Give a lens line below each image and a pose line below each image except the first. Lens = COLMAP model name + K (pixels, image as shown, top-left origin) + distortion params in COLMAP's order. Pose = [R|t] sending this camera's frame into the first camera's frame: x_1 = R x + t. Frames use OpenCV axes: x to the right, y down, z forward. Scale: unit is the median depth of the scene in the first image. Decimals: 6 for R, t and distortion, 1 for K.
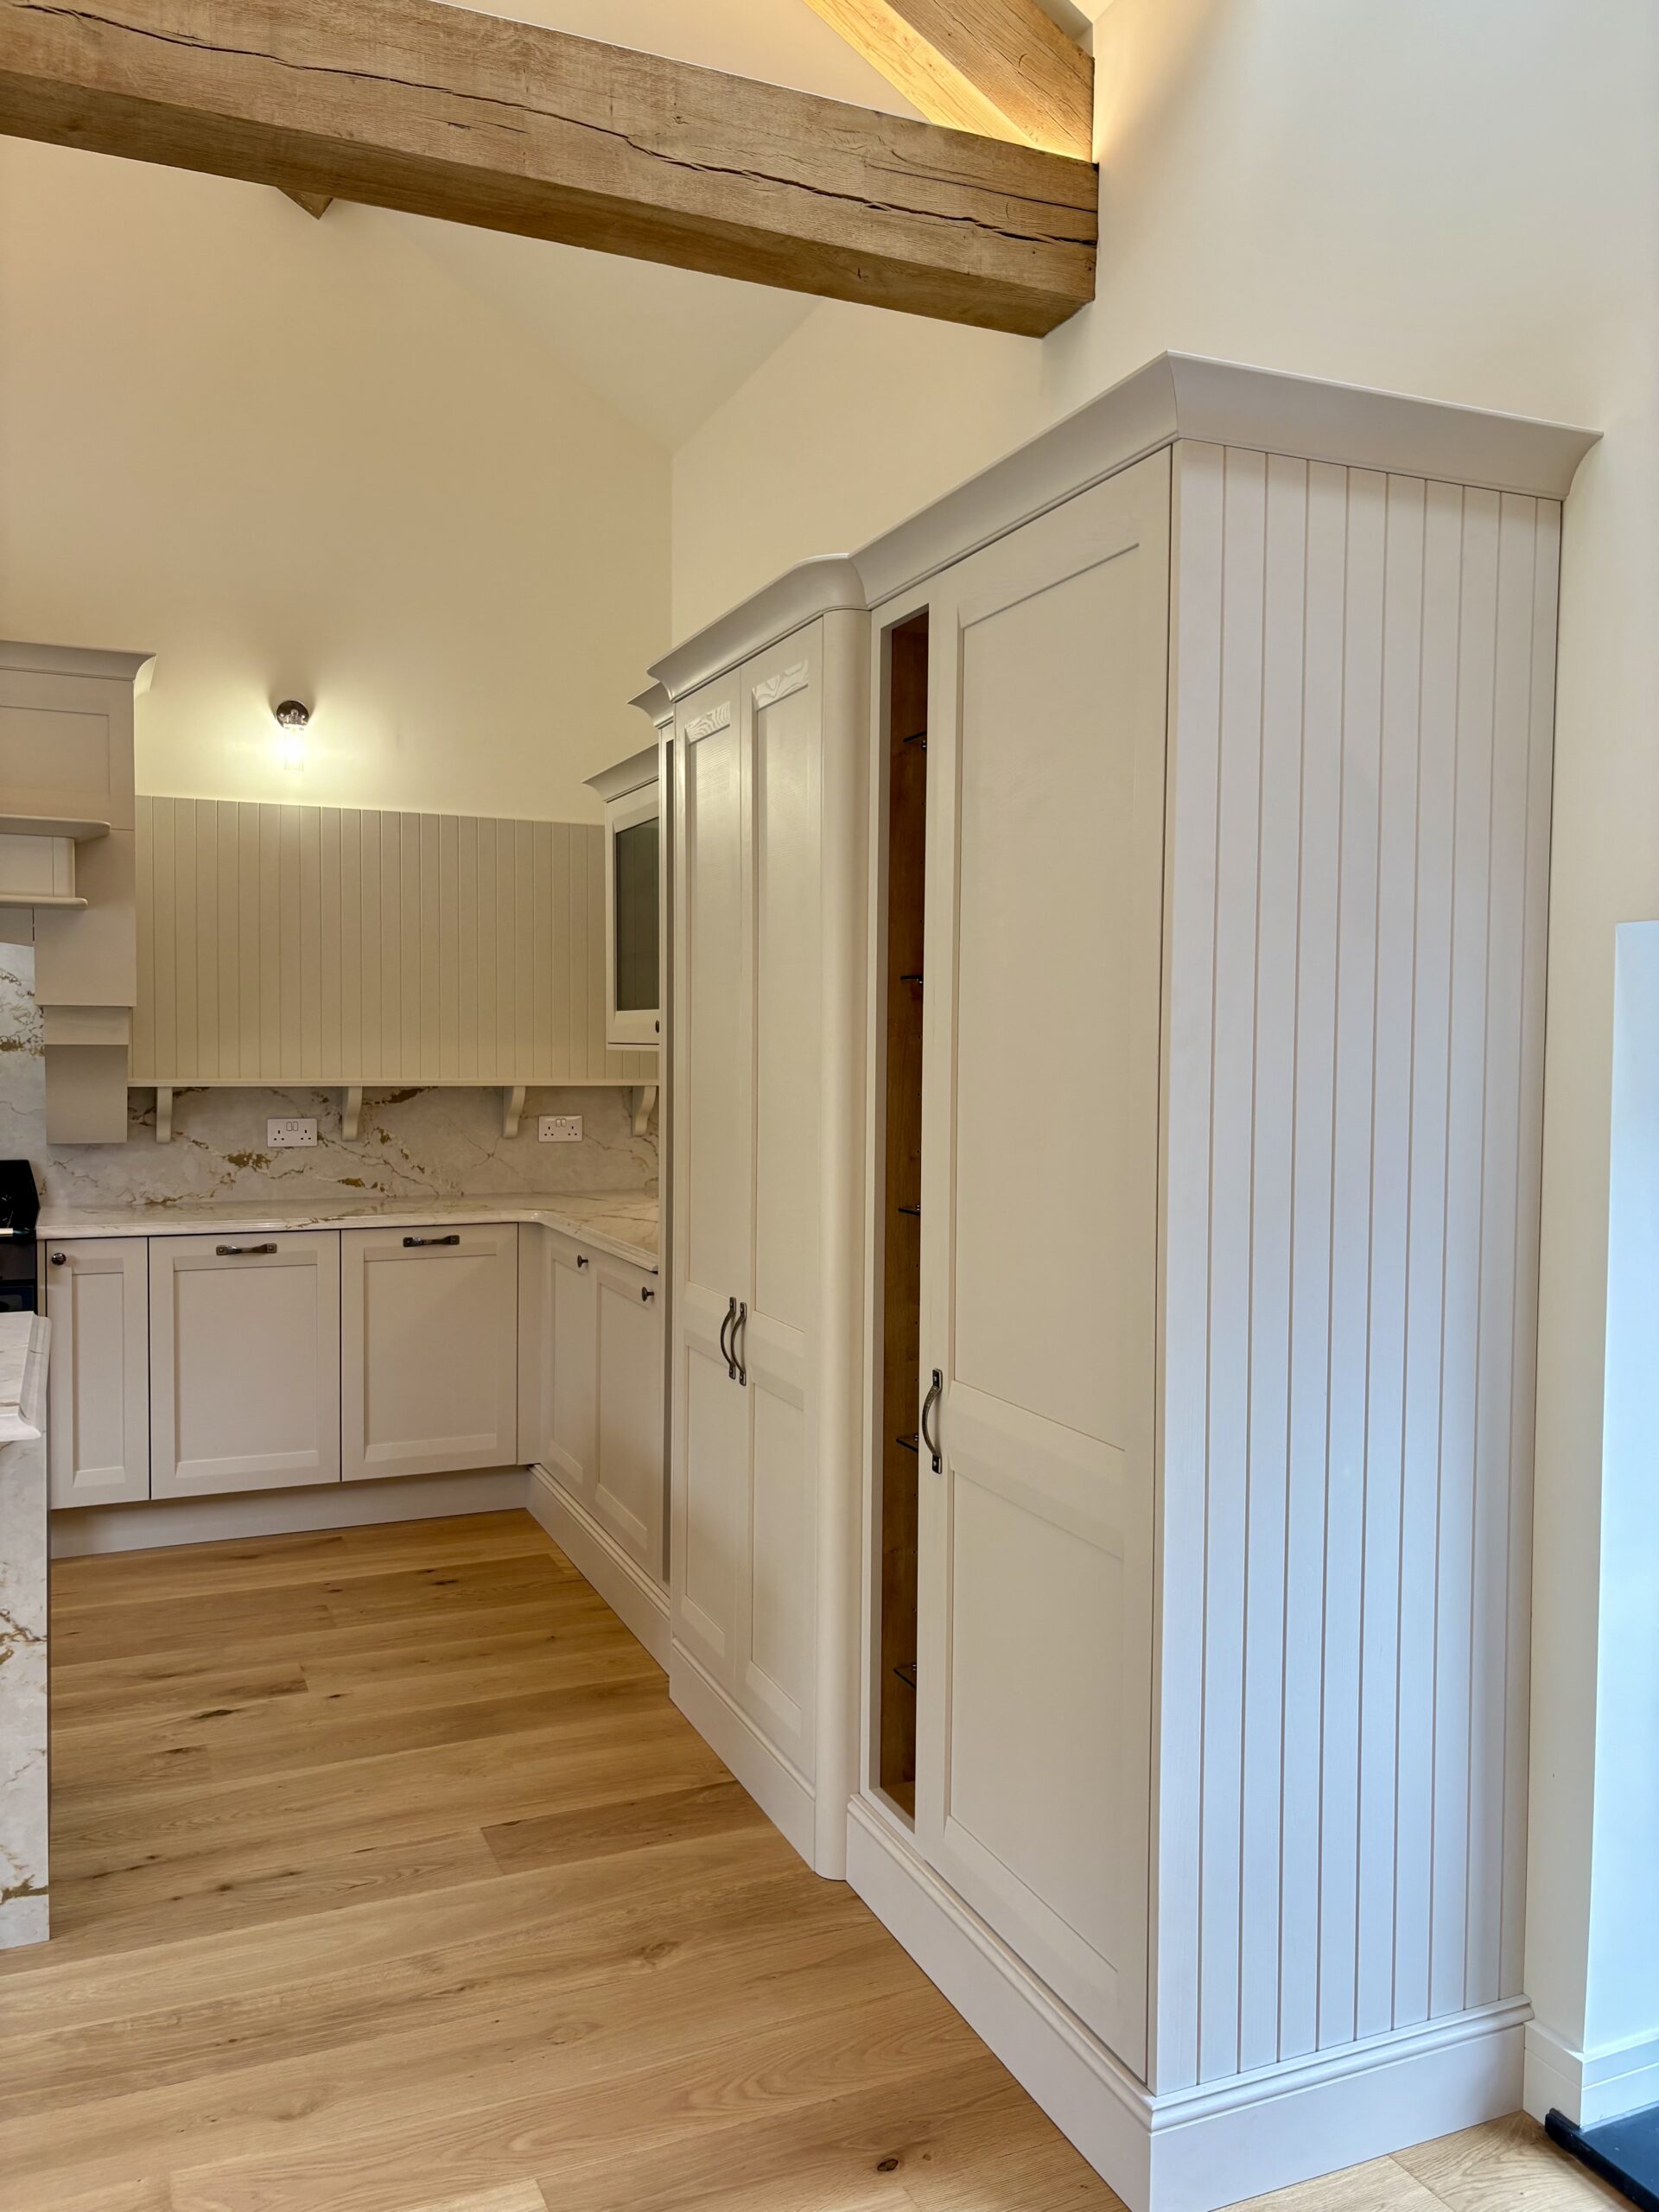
lens RADIAL K [[1683.9, 0, 822.1], [0, 1683.9, 1113.1], [0, 0, 1]] dist [0.052933, -0.067566]
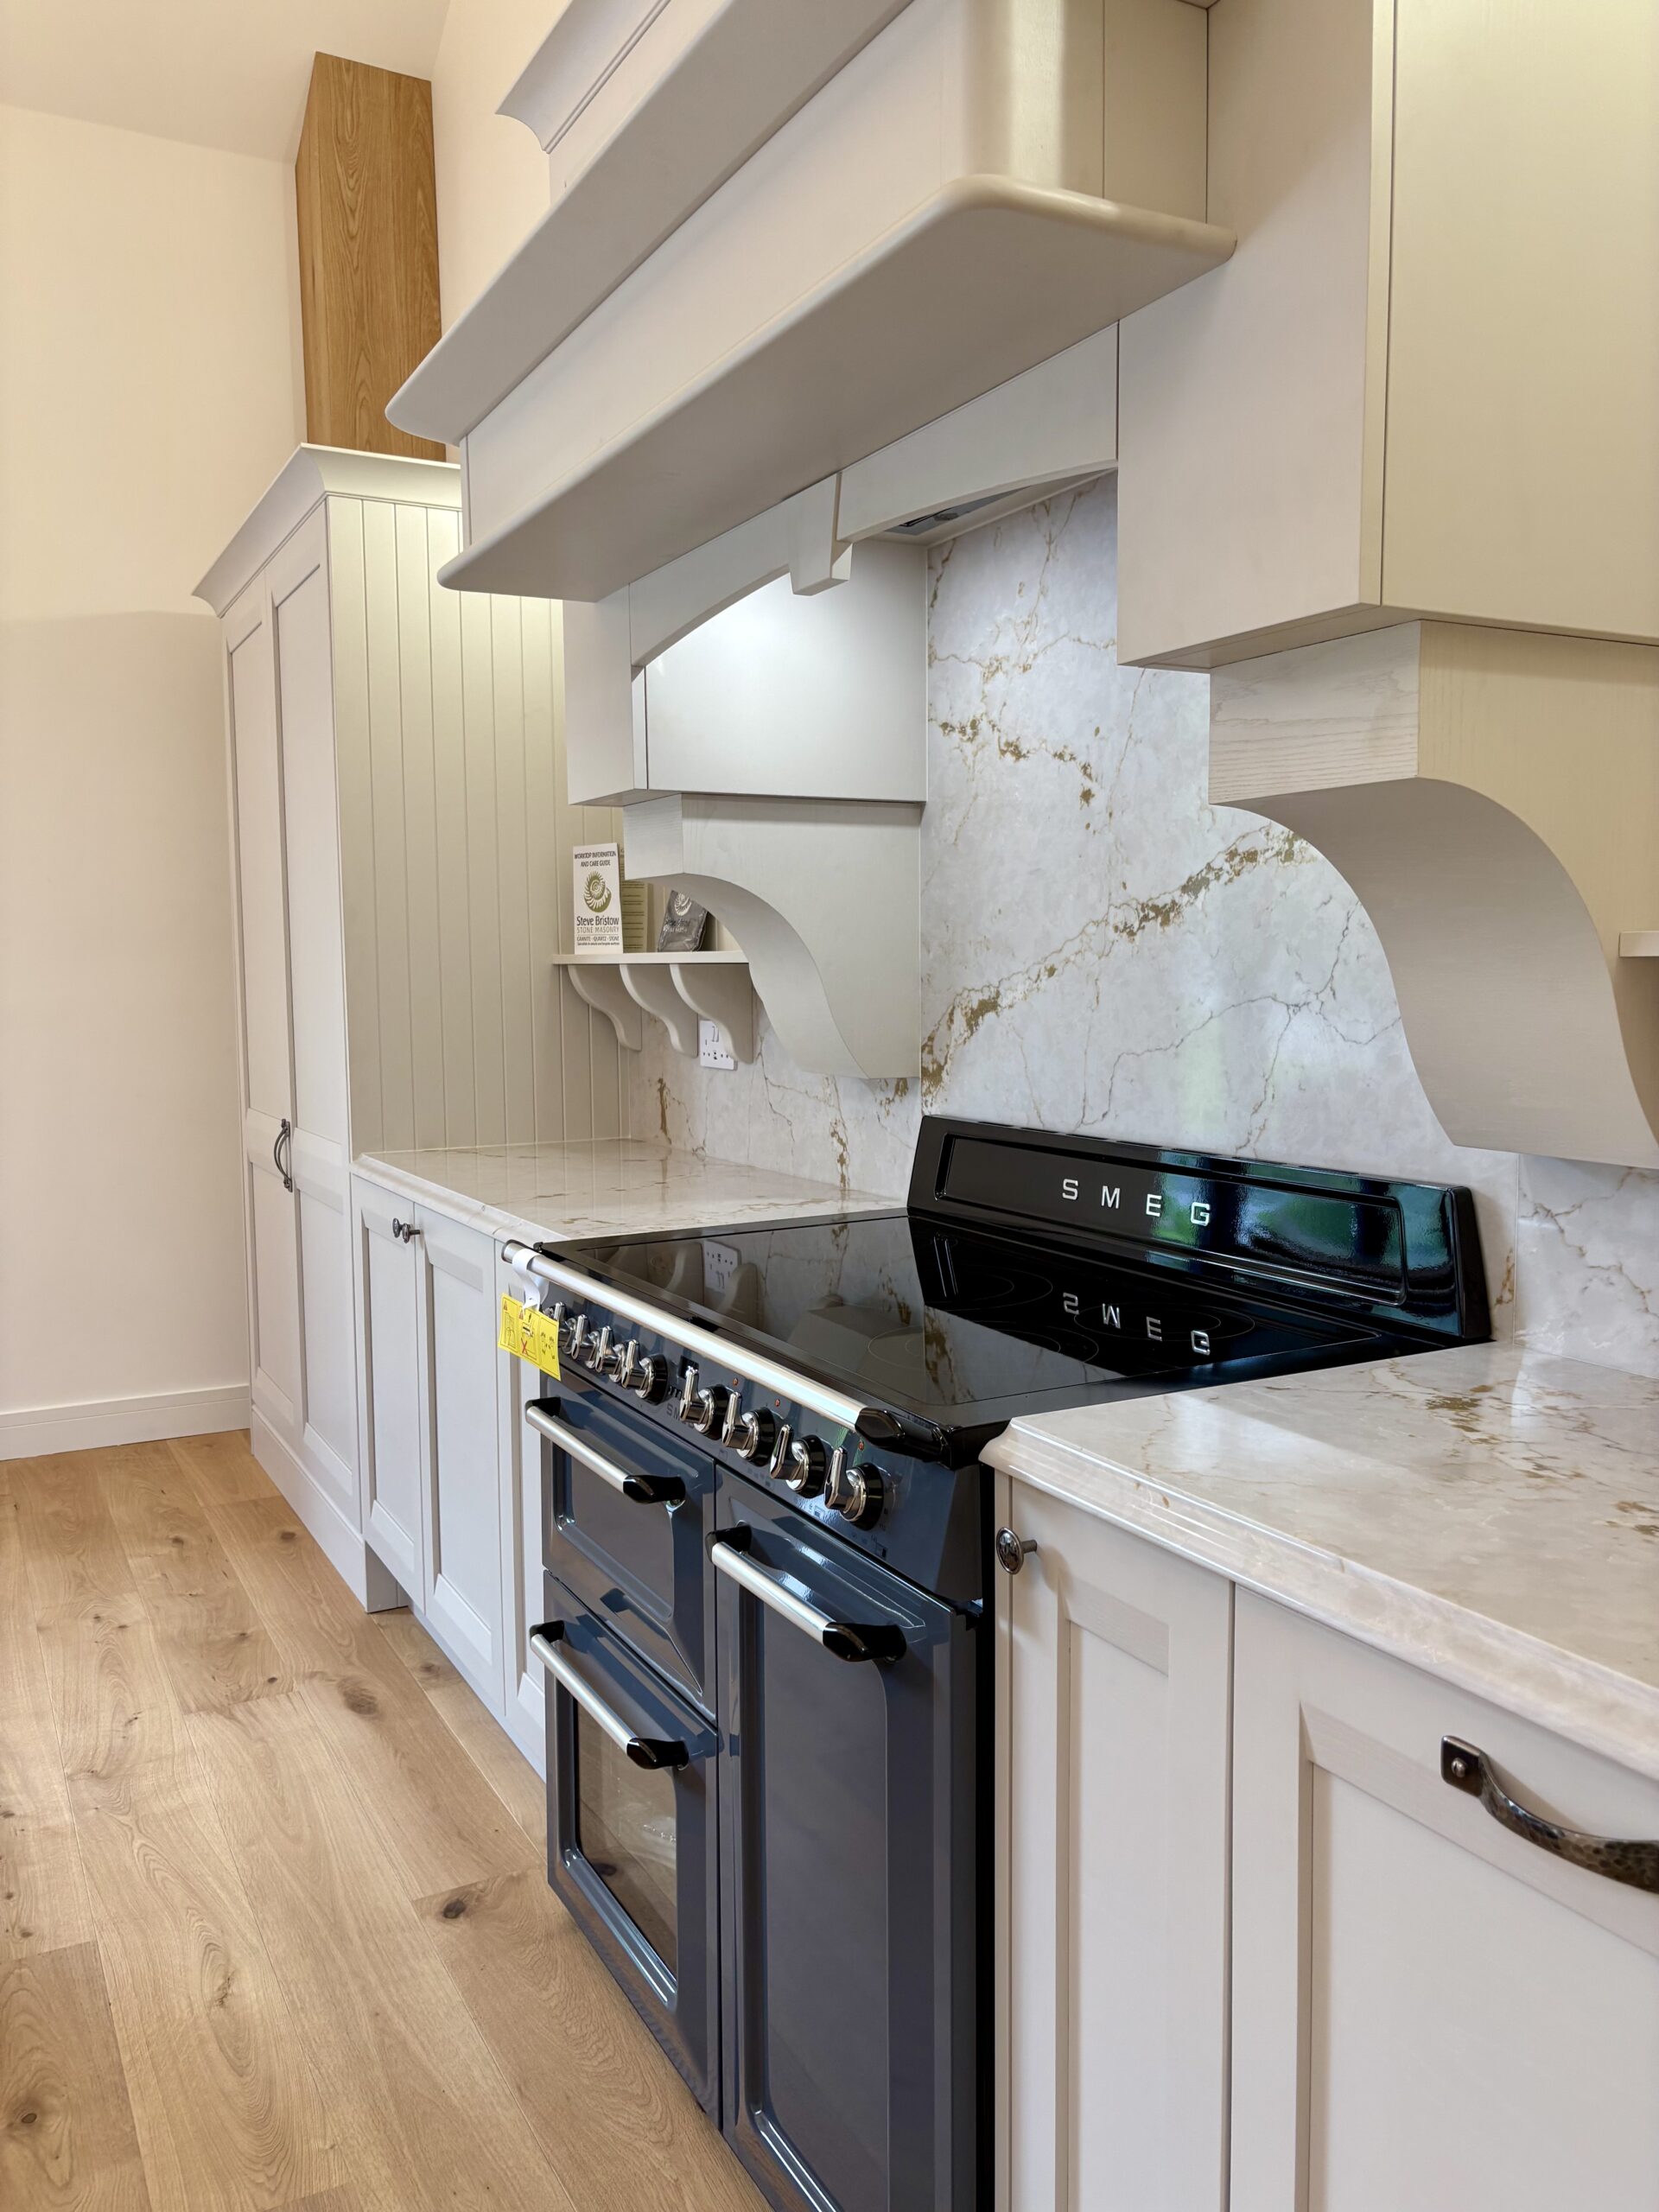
lens RADIAL K [[1683.9, 0, 822.1], [0, 1683.9, 1113.1], [0, 0, 1]] dist [0.052933, -0.067566]
pose [[0.093068, 0.073673, -0.992930, -0.177272], [-0.038326, 0.996785, 0.070367, -0.005677], [0.994922, 0.031507, 0.095592, 0.937248]]
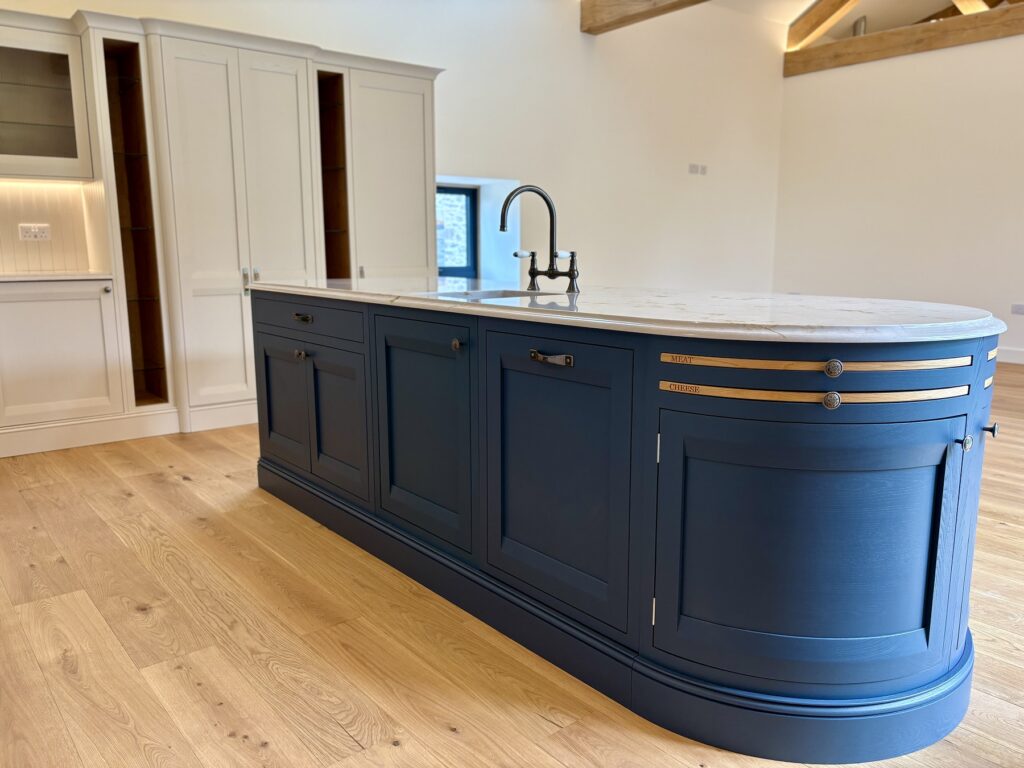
lens RADIAL K [[779.5, 0, 499.0], [0, 779.5, 387.2], [0, 0, 1]] dist [0.052933, -0.067566]
pose [[-0.277348, -0.179392, 0.943873, -1.117233], [0.043540, 0.979058, 0.198873, 0.042793], [-0.959783, 0.096253, -0.263729, 0.688628]]
